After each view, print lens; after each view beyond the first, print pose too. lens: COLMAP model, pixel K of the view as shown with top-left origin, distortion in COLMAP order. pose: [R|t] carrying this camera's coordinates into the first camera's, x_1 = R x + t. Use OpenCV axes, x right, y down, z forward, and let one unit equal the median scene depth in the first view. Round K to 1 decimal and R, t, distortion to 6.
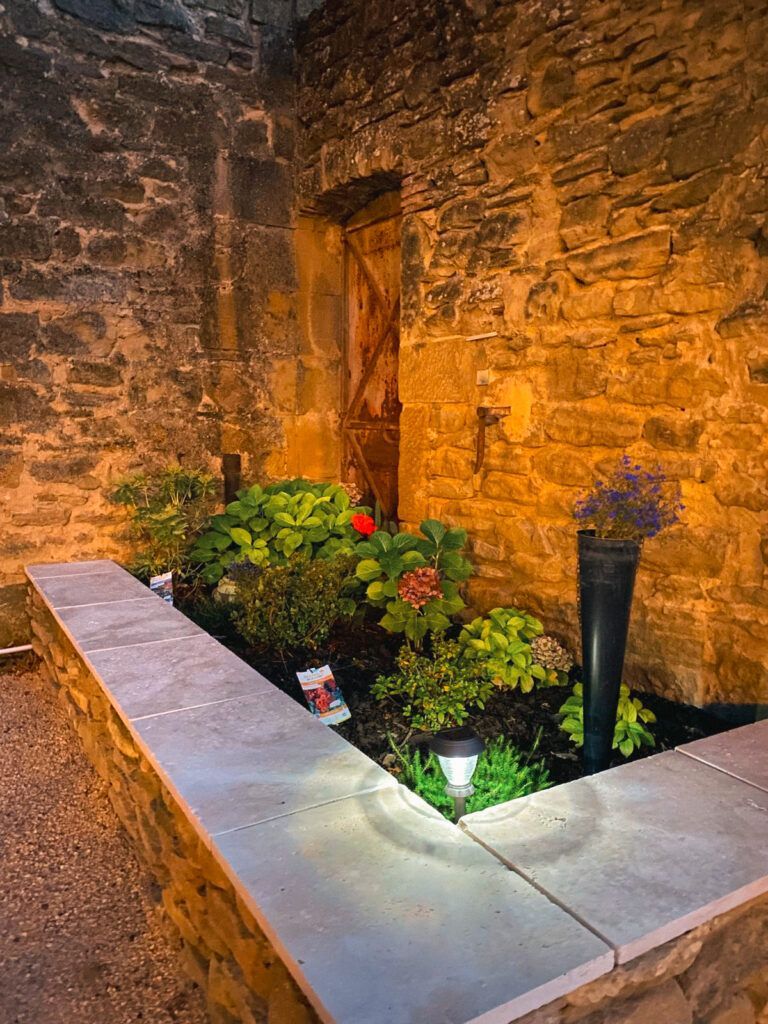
lens RADIAL K [[764.1, 0, 381.6], [0, 764.1, 511.6], [0, 0, 1]] dist [0.009105, 0.002349]
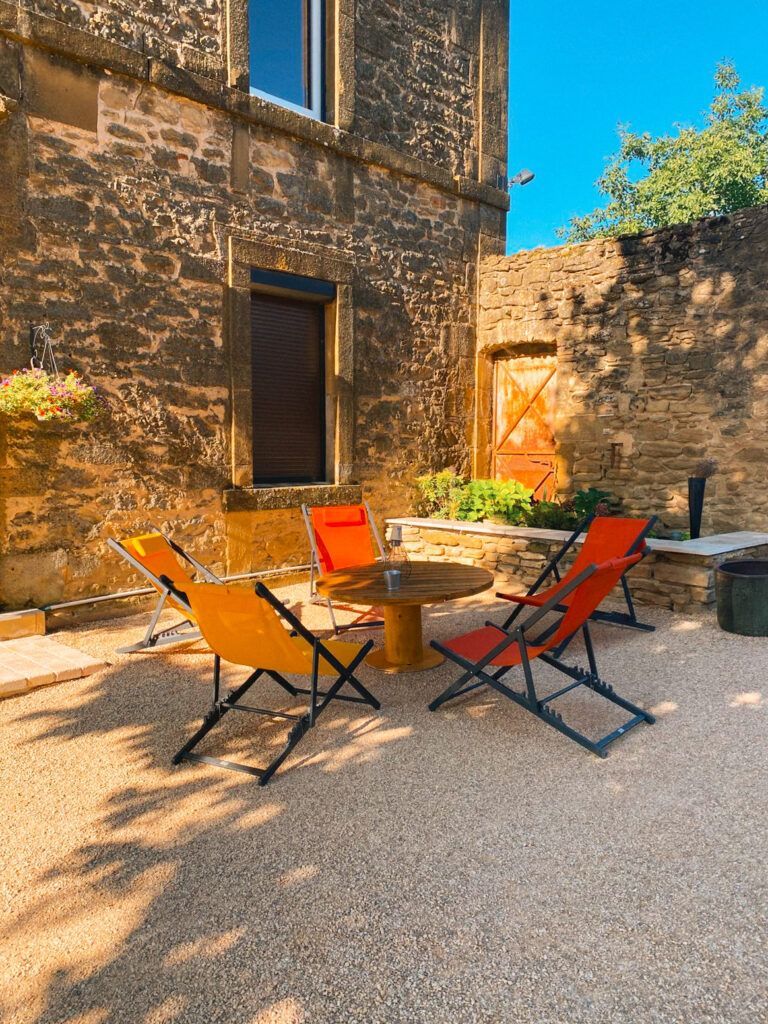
lens RADIAL K [[764.1, 0, 385.7], [0, 764.1, 511.9], [0, 0, 1]] dist [0.009105, 0.002349]
pose [[0.975022, -0.022507, 0.220967, -1.326425], [0.033043, 0.998480, -0.044101, 0.204664], [-0.219638, 0.050301, 0.974284, -1.493071]]
